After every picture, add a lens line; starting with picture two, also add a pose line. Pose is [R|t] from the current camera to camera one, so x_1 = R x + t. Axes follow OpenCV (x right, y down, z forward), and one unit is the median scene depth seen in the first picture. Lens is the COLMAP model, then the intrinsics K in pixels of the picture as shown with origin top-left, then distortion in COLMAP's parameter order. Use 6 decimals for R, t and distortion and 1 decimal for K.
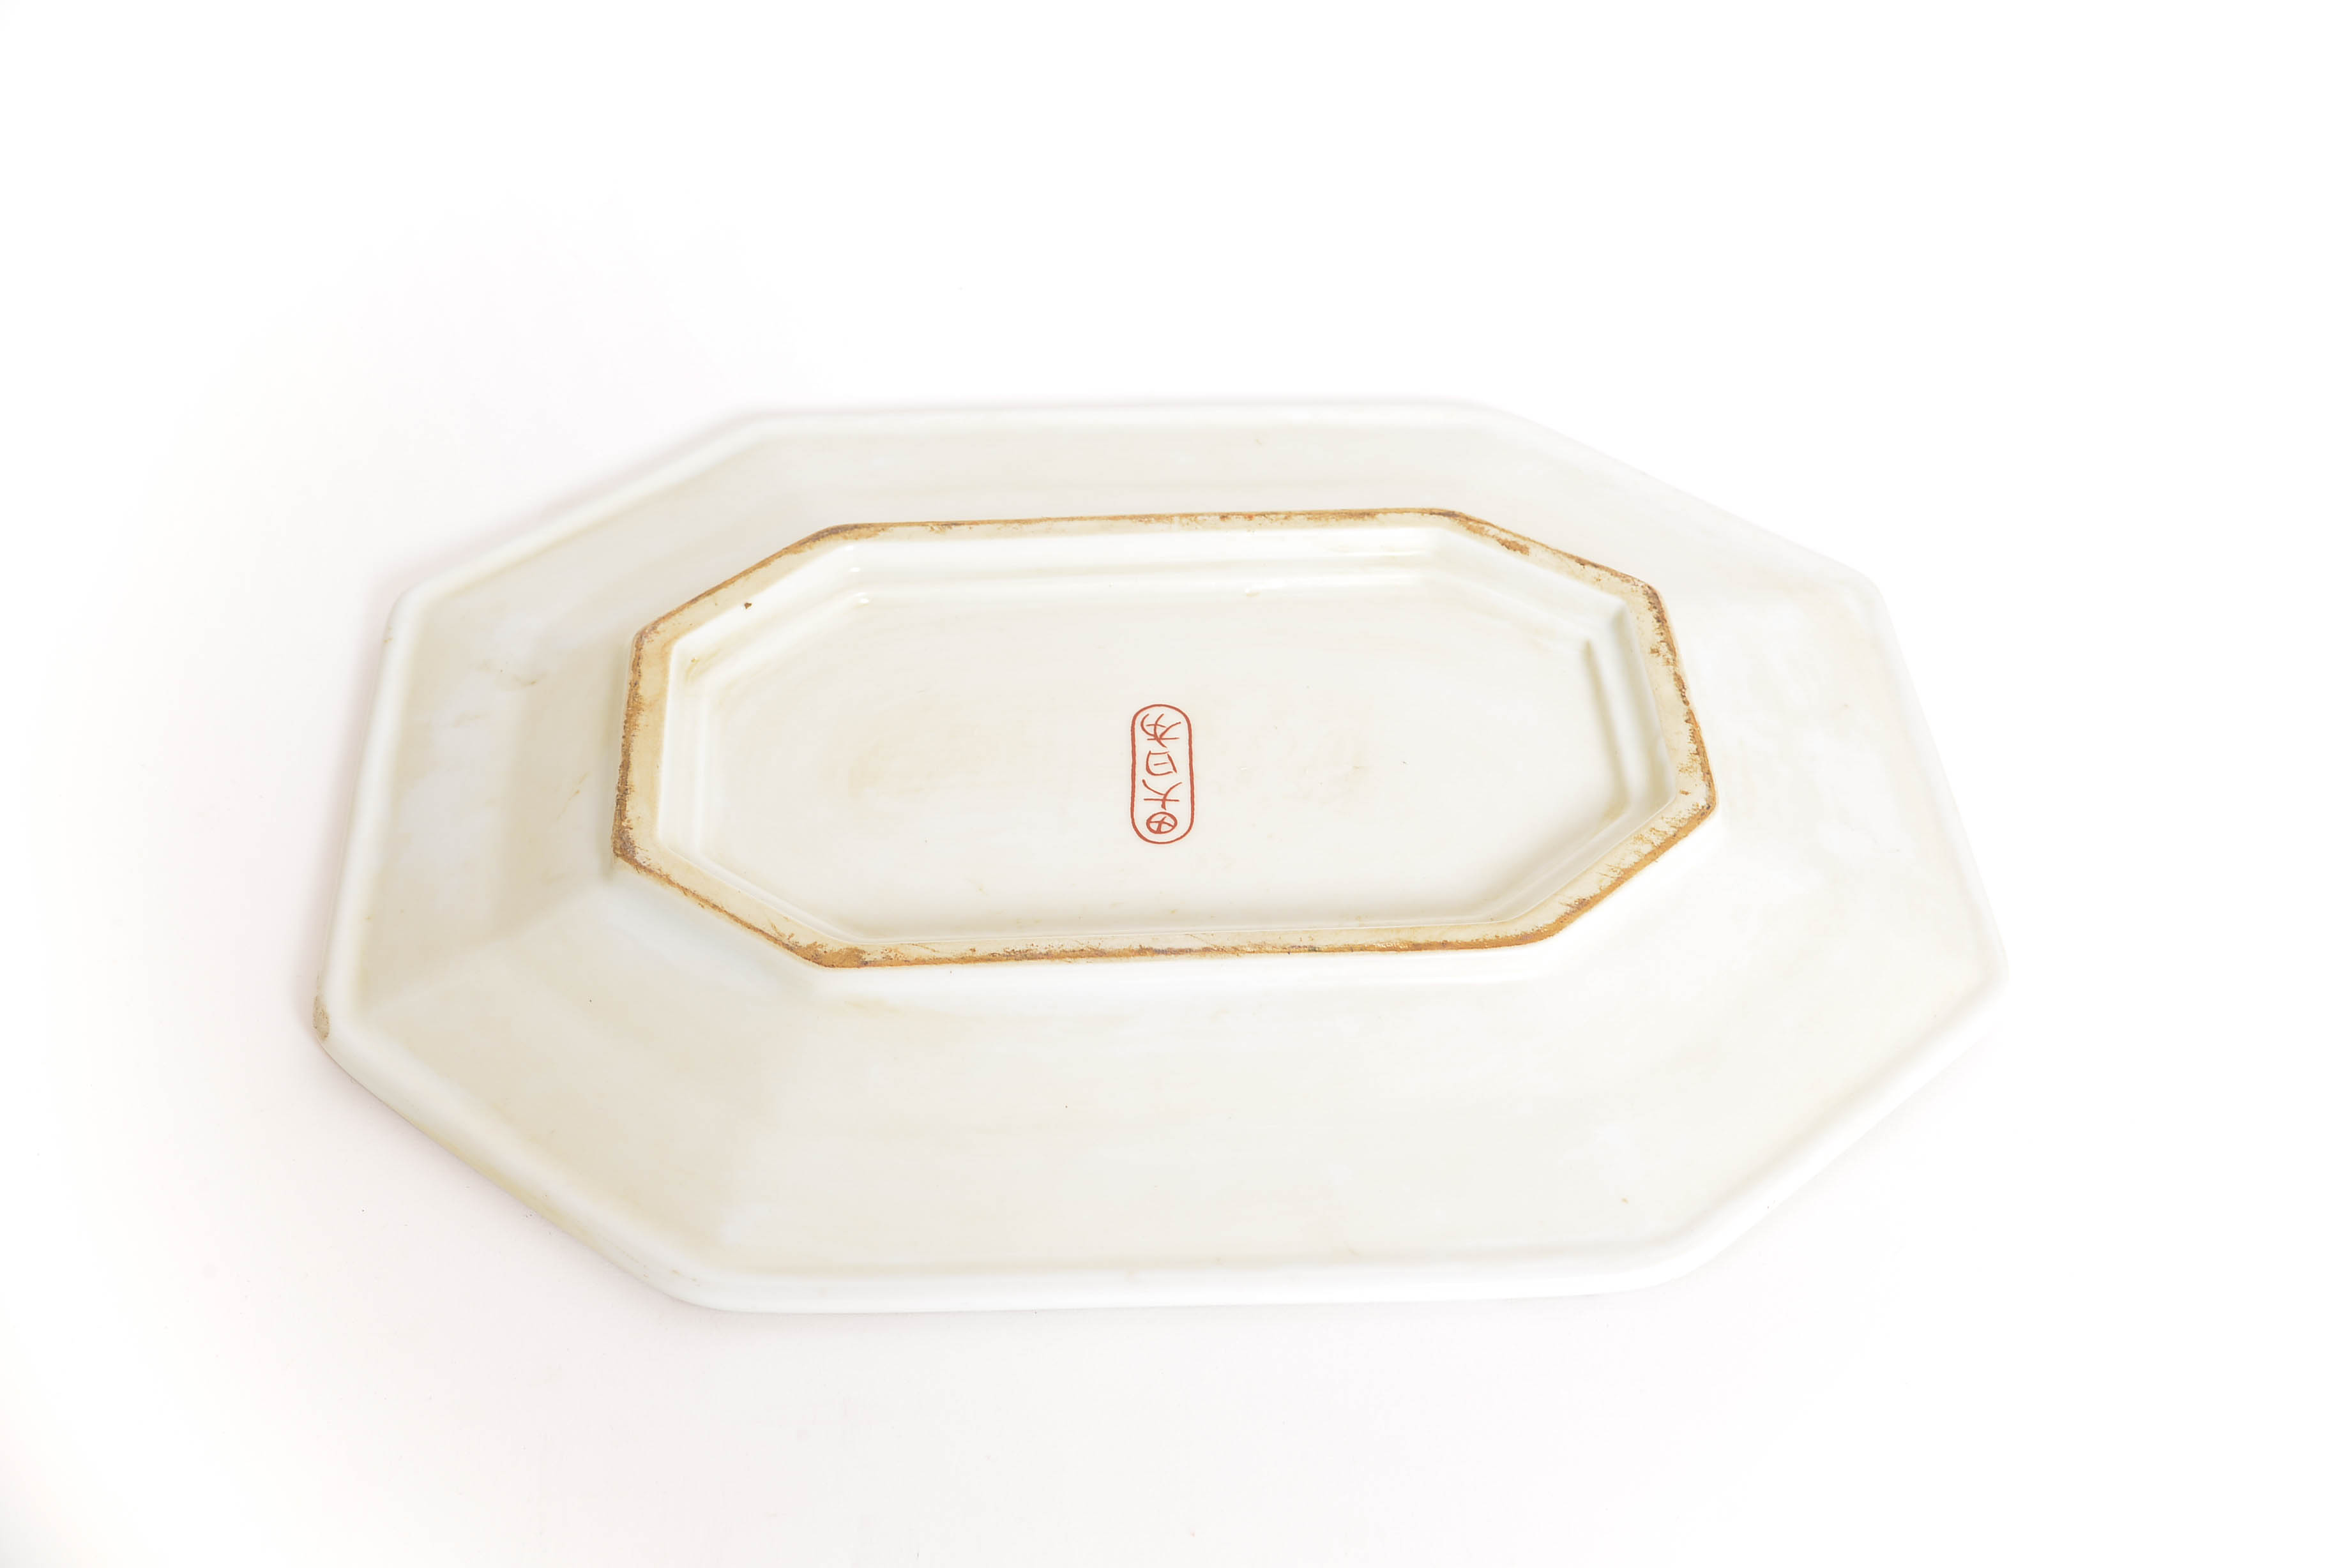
lens RADIAL K [[2994.1, 0, 1172.4], [0, 2994.1, 784.1], [0, 0, 1]] dist [-0.010388, 0.000000]
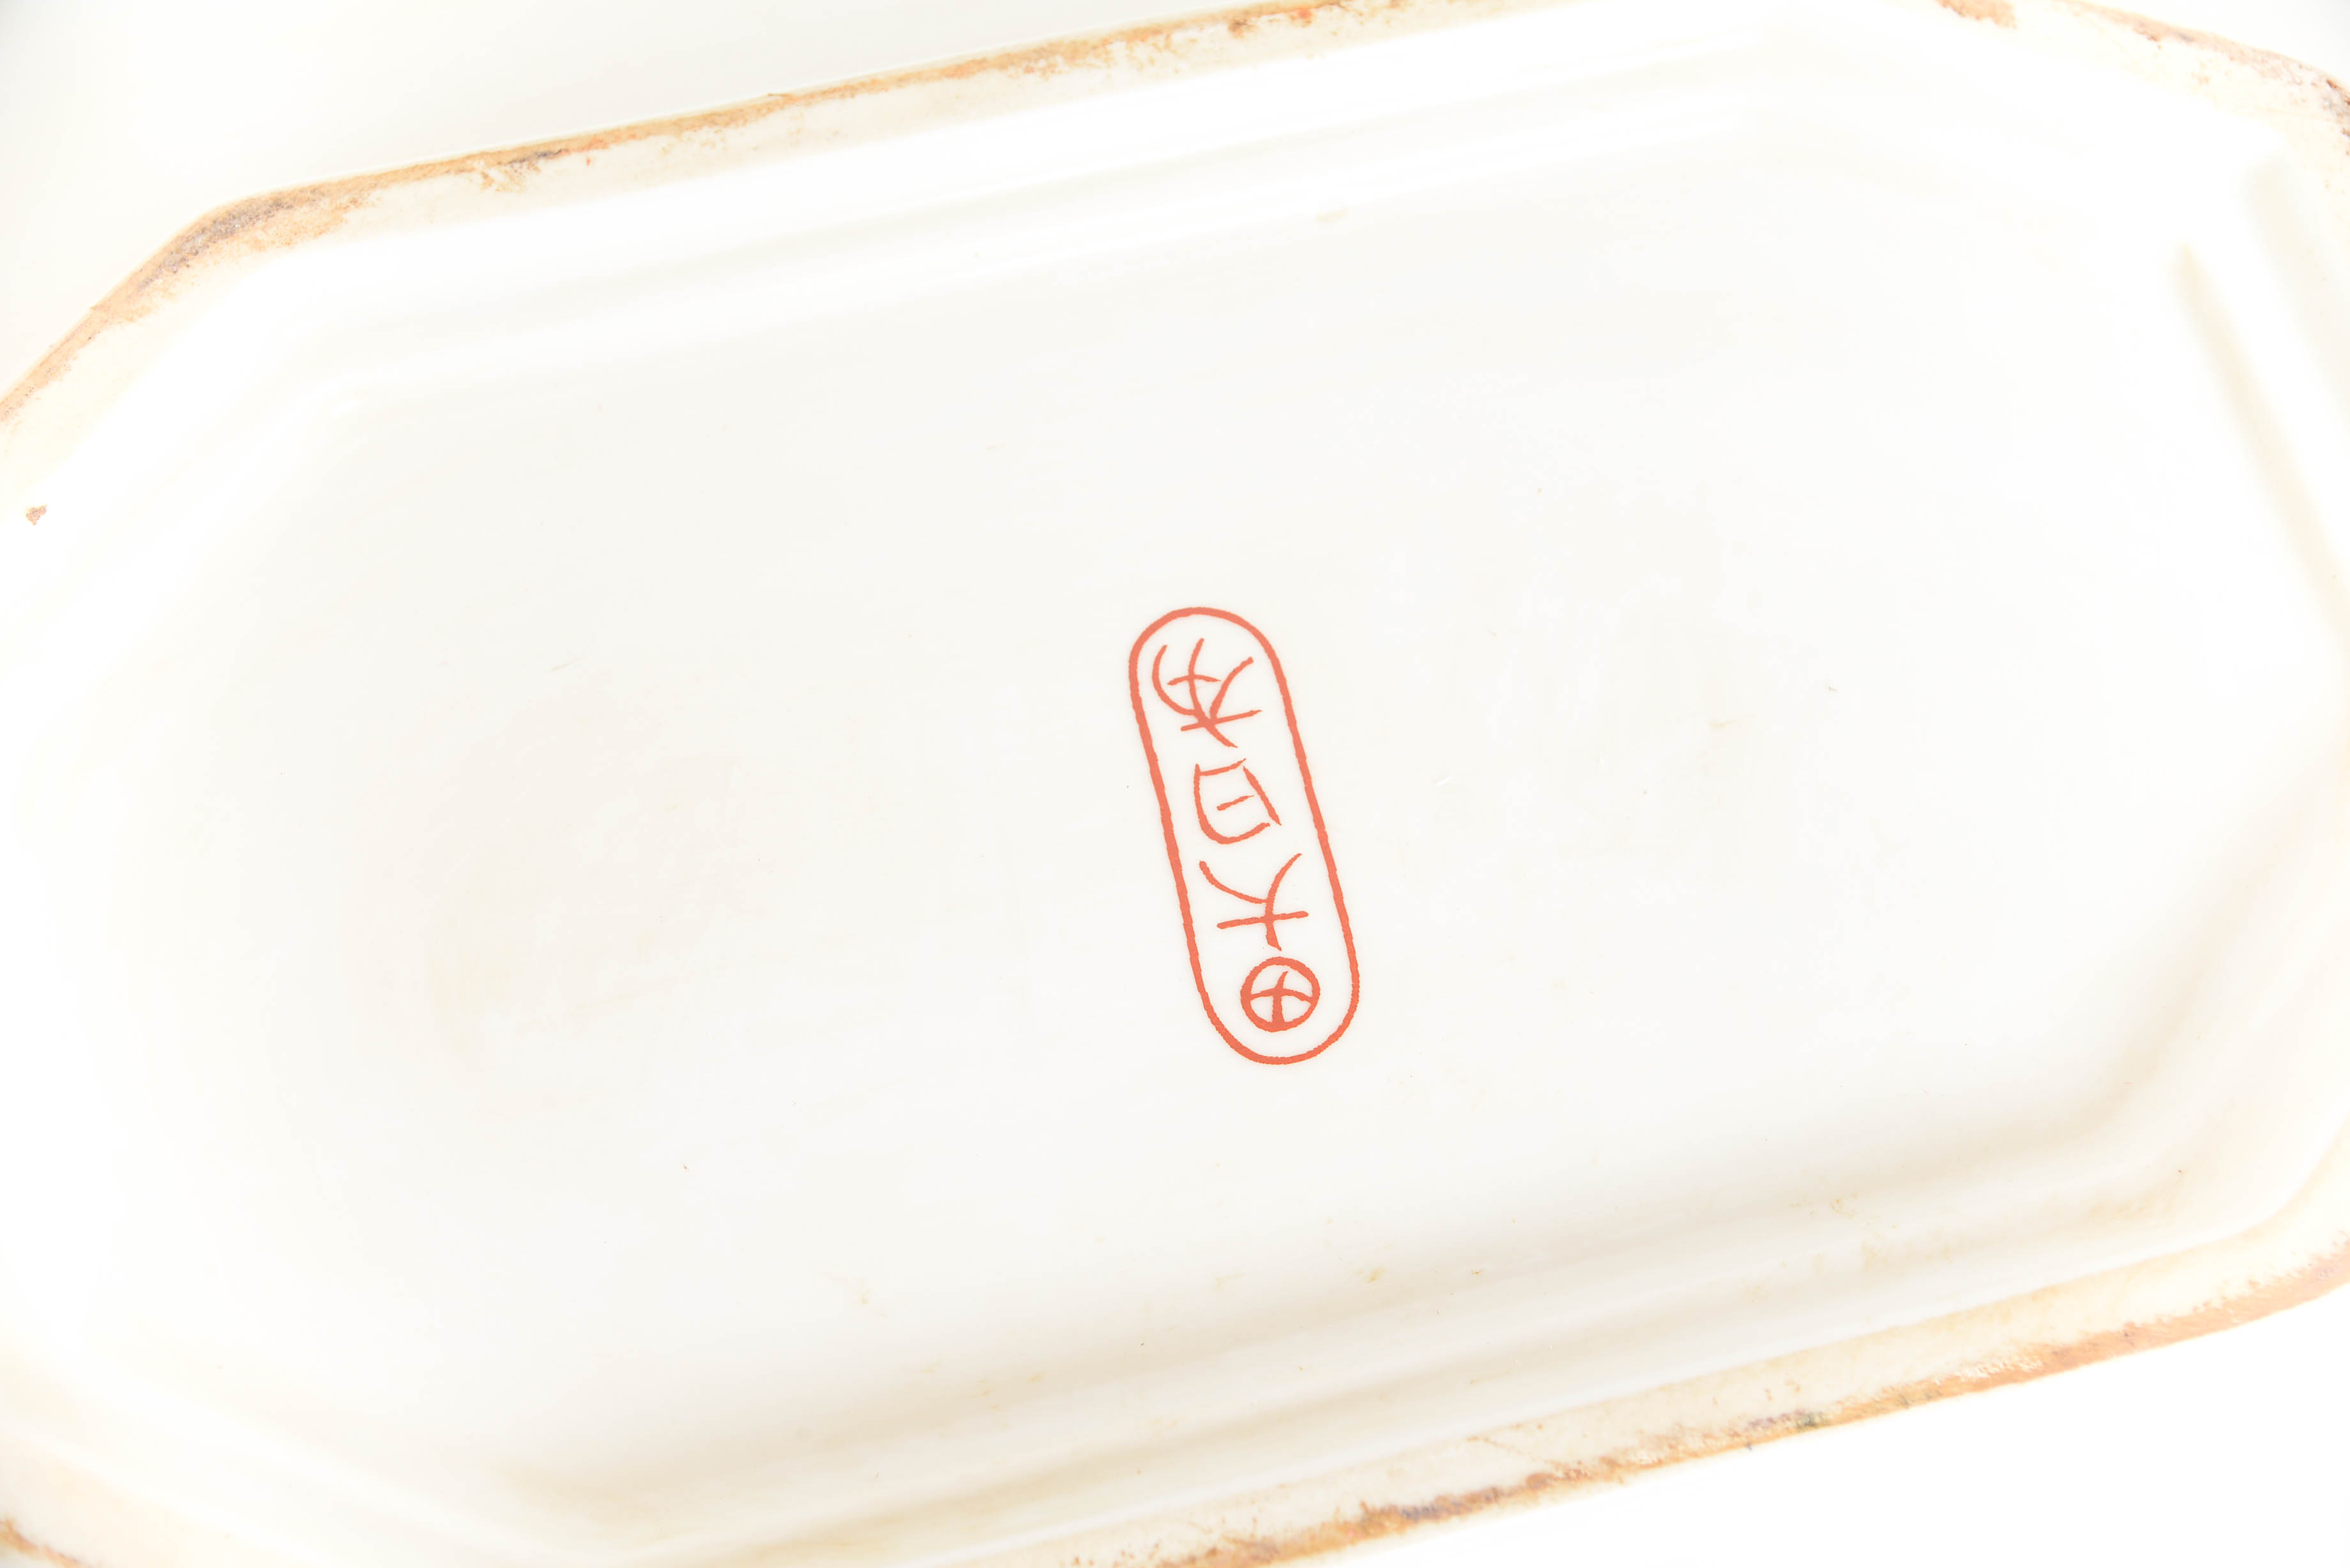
lens RADIAL K [[3460.2, 0, 1180.7], [0, 3460.2, 782.1], [0, 0, 1]] dist [0.032688, 0.000000]
pose [[0.977649, -0.170987, 0.122334, -0.064321], [0.113537, 0.919108, 0.377293, -0.177290], [-0.176950, -0.354971, 0.917978, 0.587209]]
